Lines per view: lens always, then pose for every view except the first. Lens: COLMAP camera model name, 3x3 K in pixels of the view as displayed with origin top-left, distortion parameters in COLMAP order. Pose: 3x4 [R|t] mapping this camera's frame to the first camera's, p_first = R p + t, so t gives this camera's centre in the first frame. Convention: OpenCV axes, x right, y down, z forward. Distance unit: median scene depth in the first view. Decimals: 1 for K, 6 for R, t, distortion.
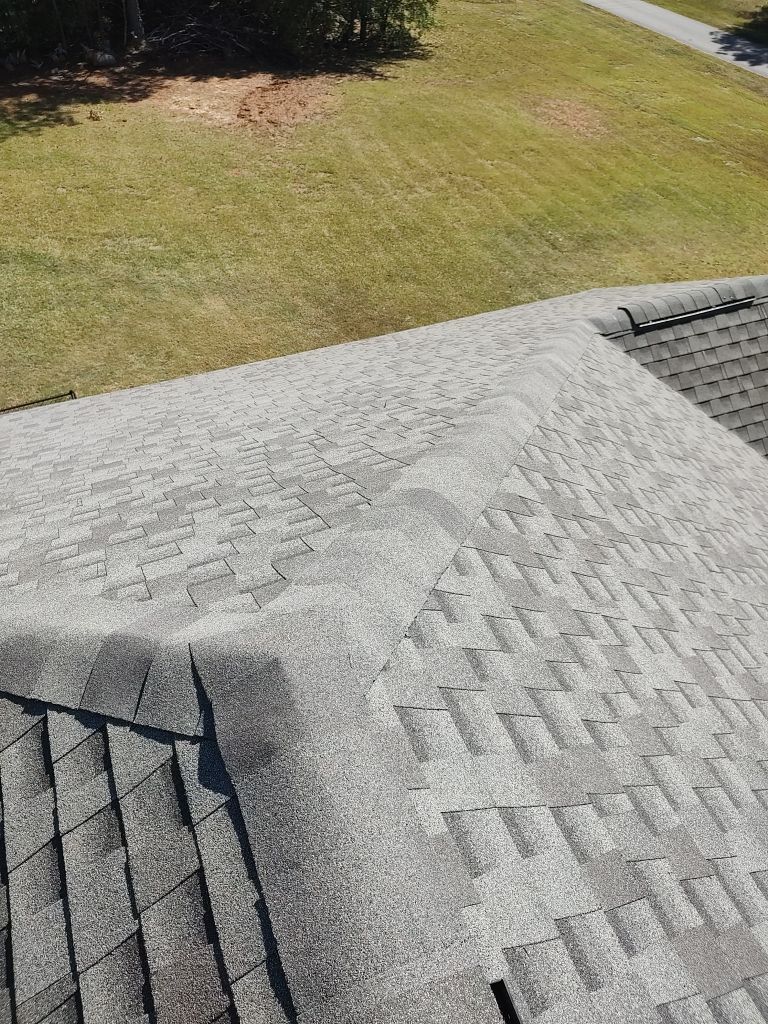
lens RADIAL K [[738.6, 0, 379.8], [0, 738.6, 514.6], [0, 0, 1]] dist [-0.000913, 0.000361]
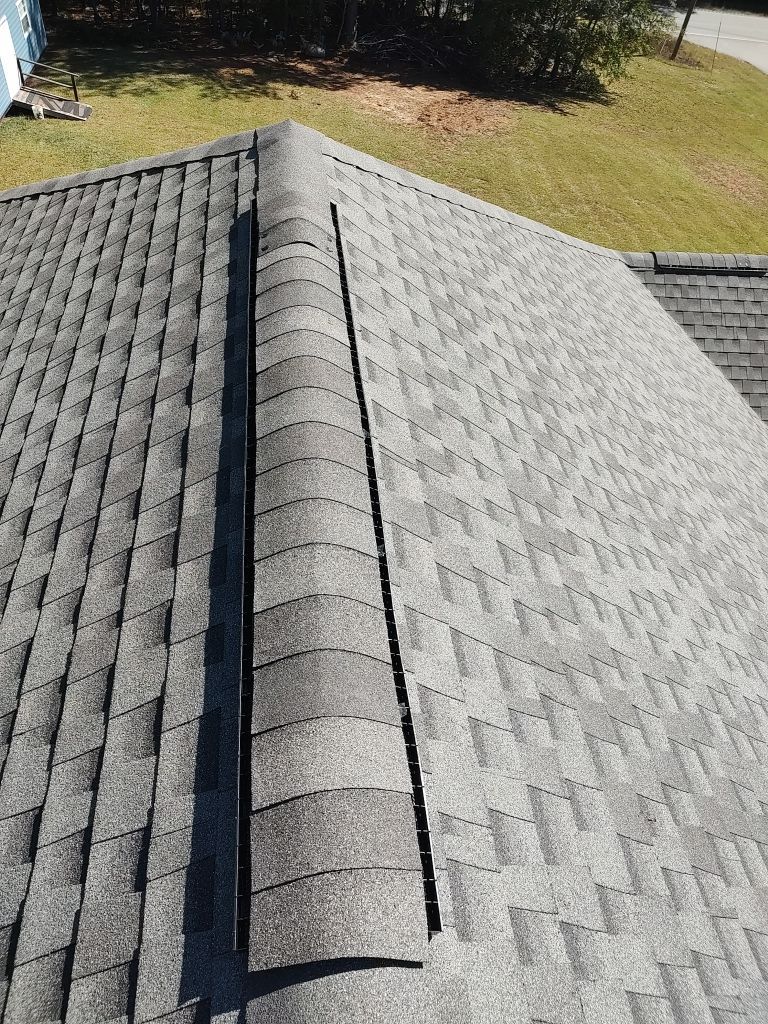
lens RADIAL K [[723.1, 0, 380.2], [0, 723.1, 513.9], [0, 0, 1]] dist [0.020125, -0.024302]
pose [[0.961403, 0.244800, -0.125609, 0.146447], [-0.248558, 0.968502, -0.014932, 0.272697], [0.117997, 0.045577, 0.991967, -0.240406]]
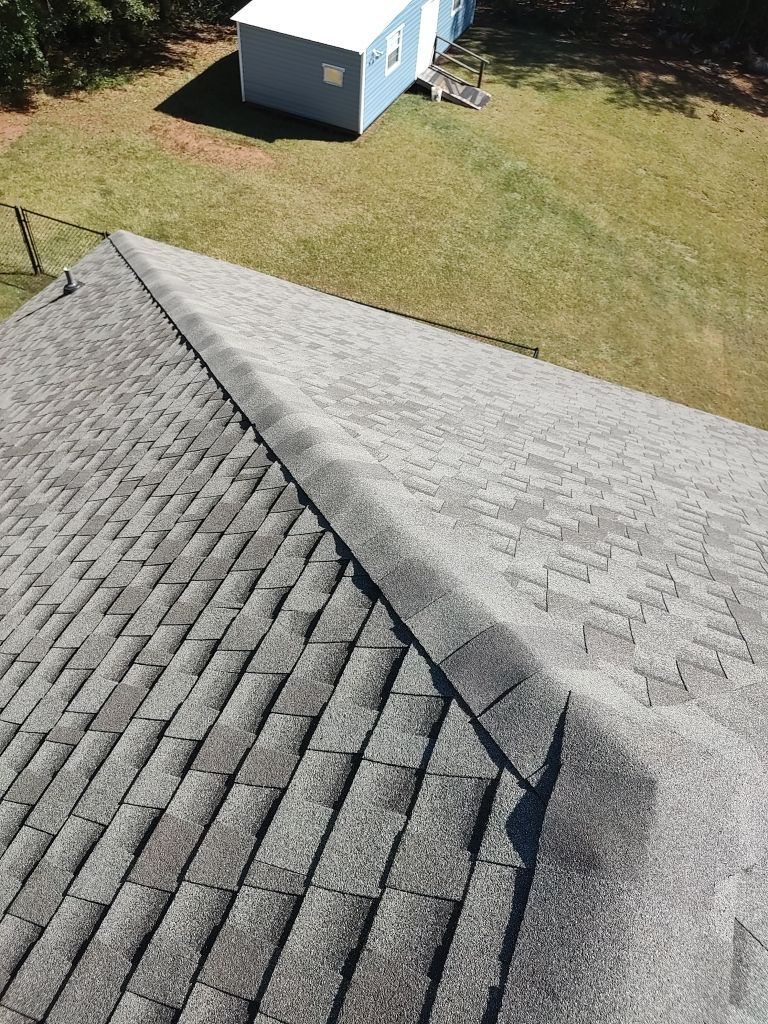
lens RADIAL K [[733.6, 0, 381.3], [0, 733.6, 513.8], [0, 0, 1]] dist [0.024716, -0.026537]
pose [[0.720698, 0.555650, -0.414544, -0.030435], [-0.551872, 0.821748, 0.142013, -0.001823], [0.419560, 0.126427, 0.898880, 0.005854]]
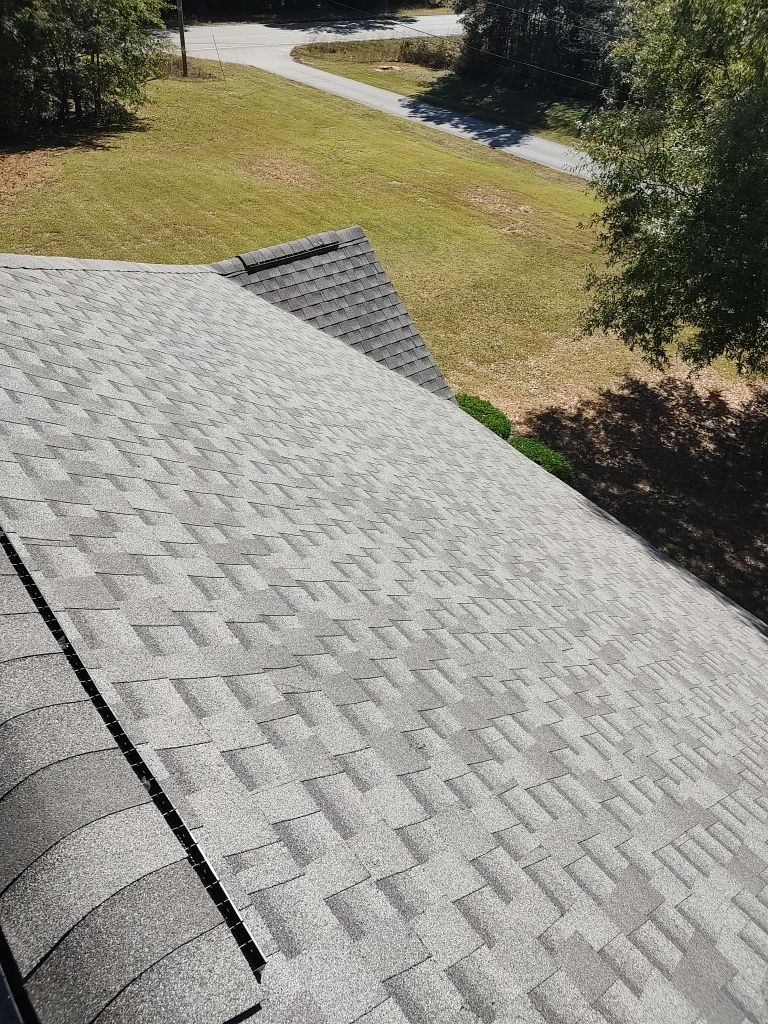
lens RADIAL K [[723.1, 0, 380.2], [0, 723.1, 513.9], [0, 0, 1]] dist [0.020125, -0.024302]
pose [[0.951883, -0.179857, 0.248133, 0.166104], [0.198053, 0.978904, -0.050215, 0.272591], [-0.233867, 0.096942, 0.967424, -0.245809]]
